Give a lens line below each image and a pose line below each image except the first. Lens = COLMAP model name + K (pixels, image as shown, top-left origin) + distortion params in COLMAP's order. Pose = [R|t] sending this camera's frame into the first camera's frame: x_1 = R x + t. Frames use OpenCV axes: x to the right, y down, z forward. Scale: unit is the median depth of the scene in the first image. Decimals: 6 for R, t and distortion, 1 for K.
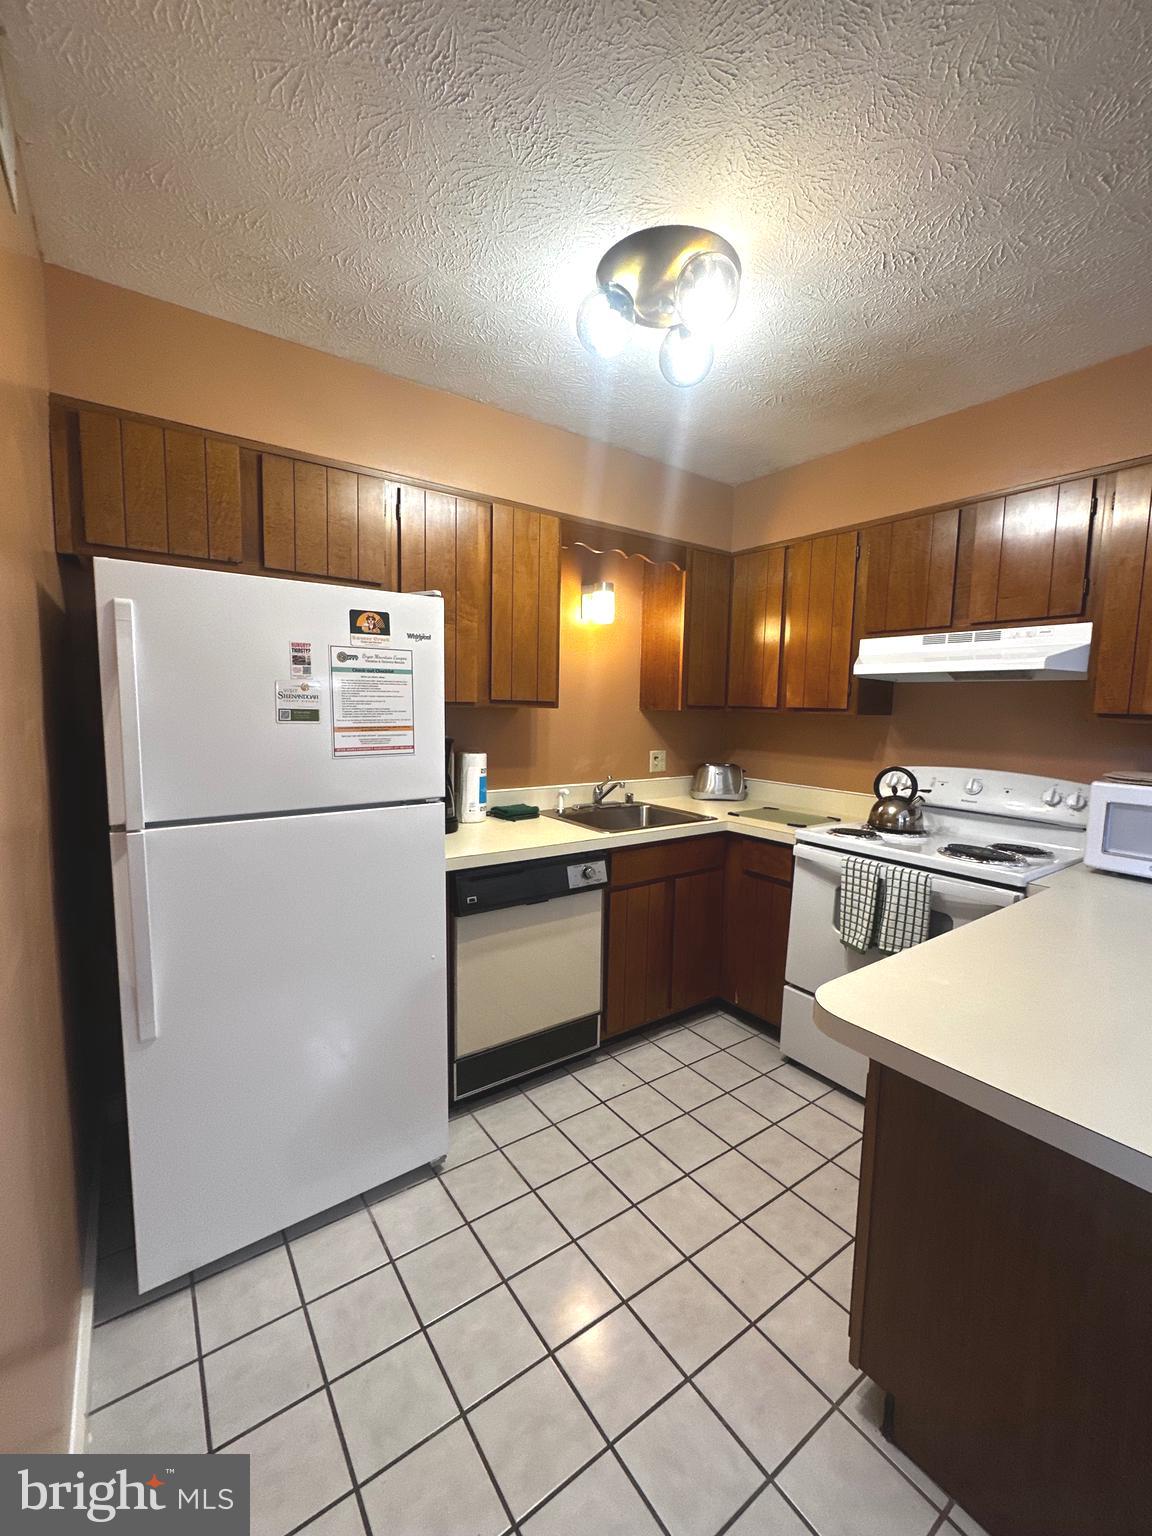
lens RADIAL K [[616.3, 0, 577.0], [0, 616.3, 762.4], [0, 0, 1]] dist [-0.004584, 0.001297]
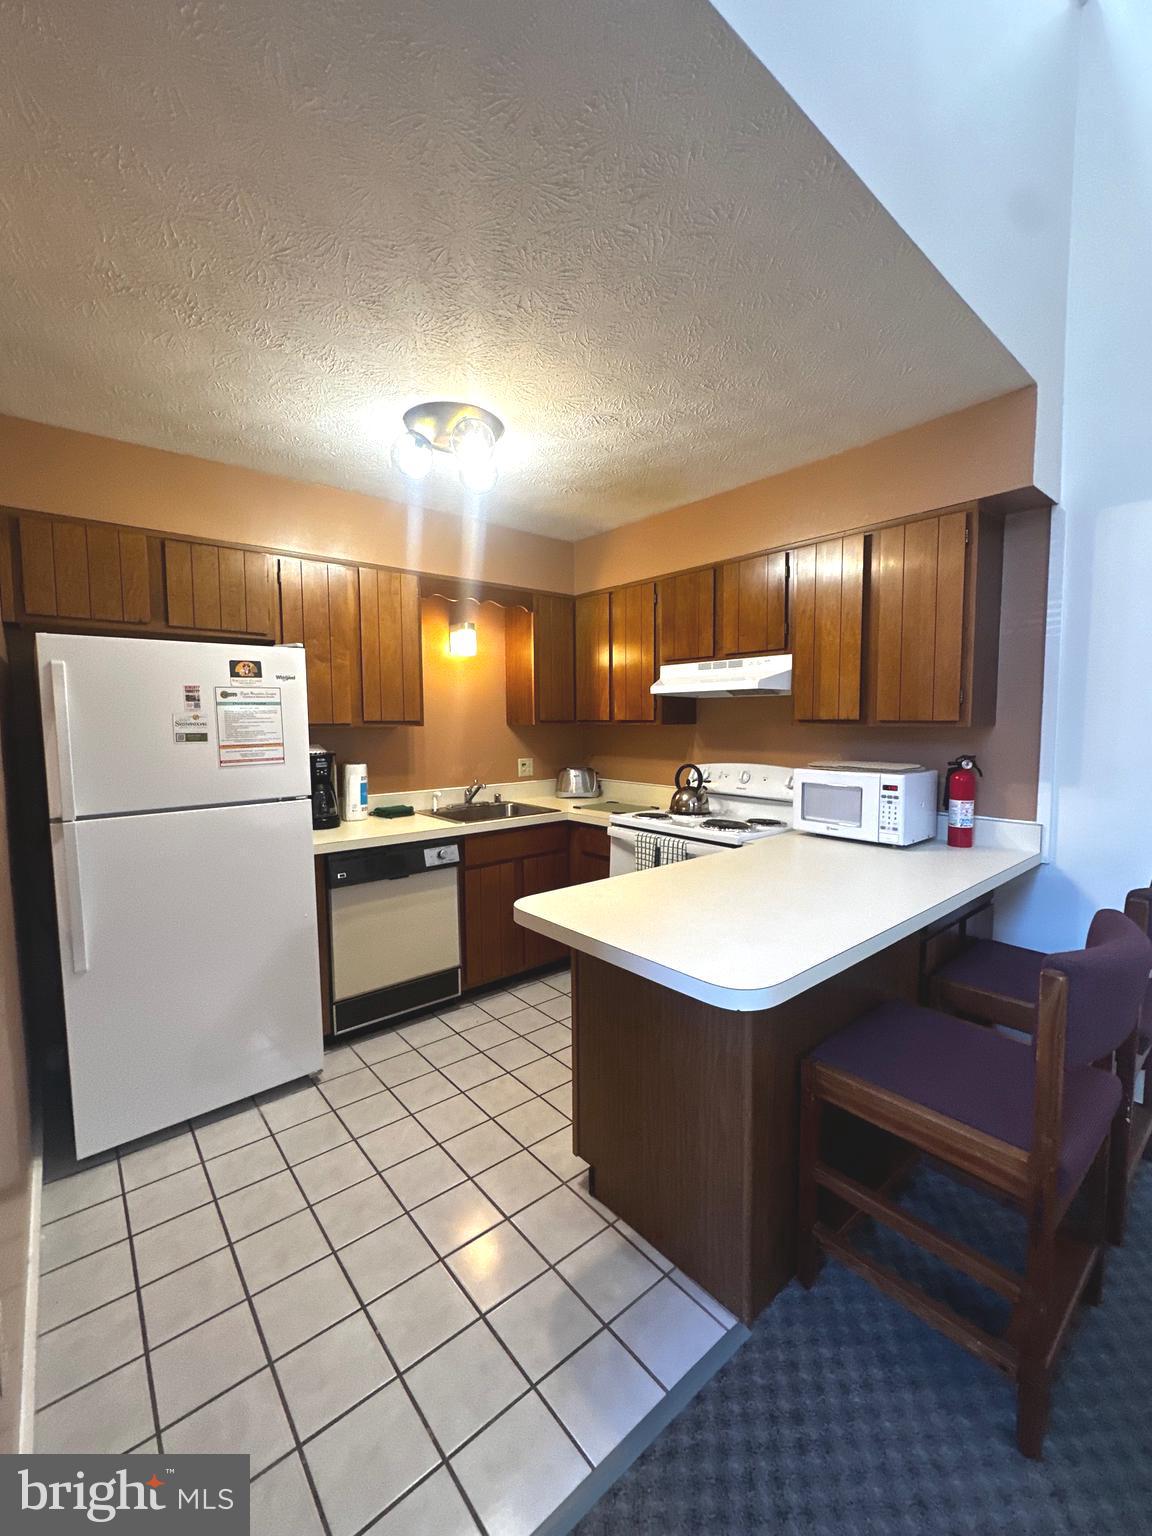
lens RADIAL K [[616.3, 0, 575.8], [0, 616.3, 762.6], [0, 0, 1]] dist [-0.004584, 0.001297]
pose [[0.996718, -0.031938, 0.074389, 0.248727], [0.033568, 0.999221, -0.020765, 0.030621], [-0.073668, 0.023194, 0.997013, -0.361750]]
